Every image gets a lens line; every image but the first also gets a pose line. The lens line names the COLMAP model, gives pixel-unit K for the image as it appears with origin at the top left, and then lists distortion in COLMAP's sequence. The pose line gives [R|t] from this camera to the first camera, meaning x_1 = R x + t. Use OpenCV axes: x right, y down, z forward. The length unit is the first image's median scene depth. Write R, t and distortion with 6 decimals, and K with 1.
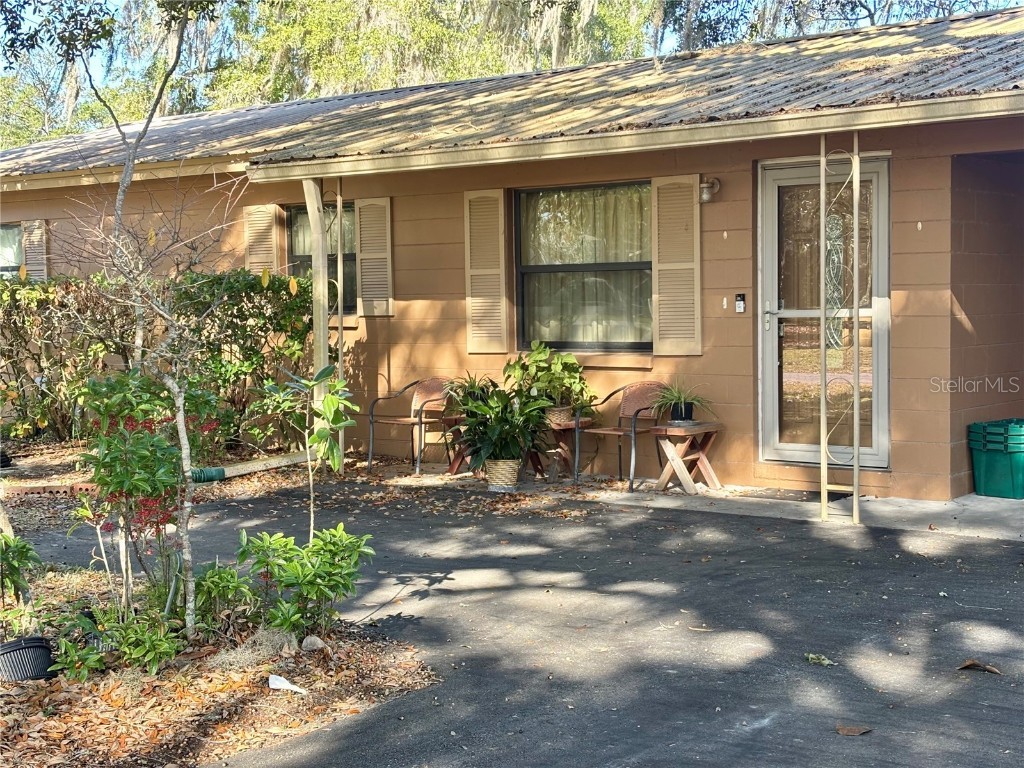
lens RADIAL K [[1542.0, 0, 507.3], [0, 1542.0, 393.6], [0, 0, 1]] dist [0.051355, 0.000000]
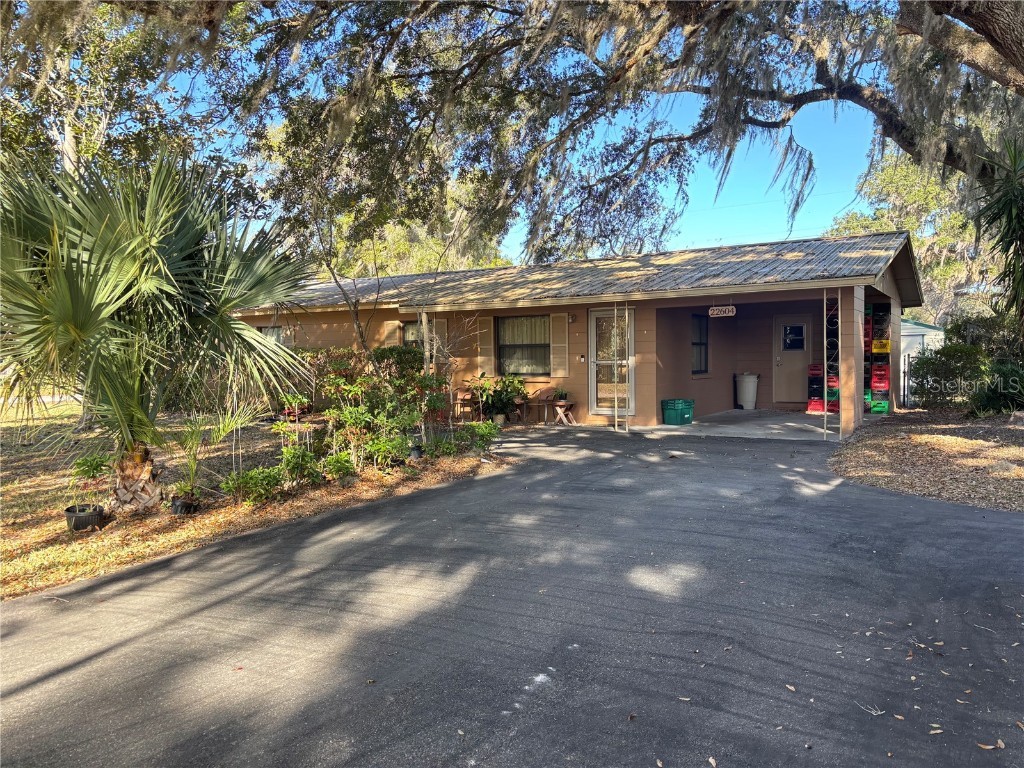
lens RADIAL K [[765.0, 0, 516.7], [0, 765.0, 382.6], [0, 0, 1]] dist [0.007584, -0.014080]
pose [[0.992074, -0.000100, 0.125654, -0.139838], [0.004293, 0.999443, -0.033097, 0.030177], [-0.125581, 0.033374, 0.991522, -0.359012]]
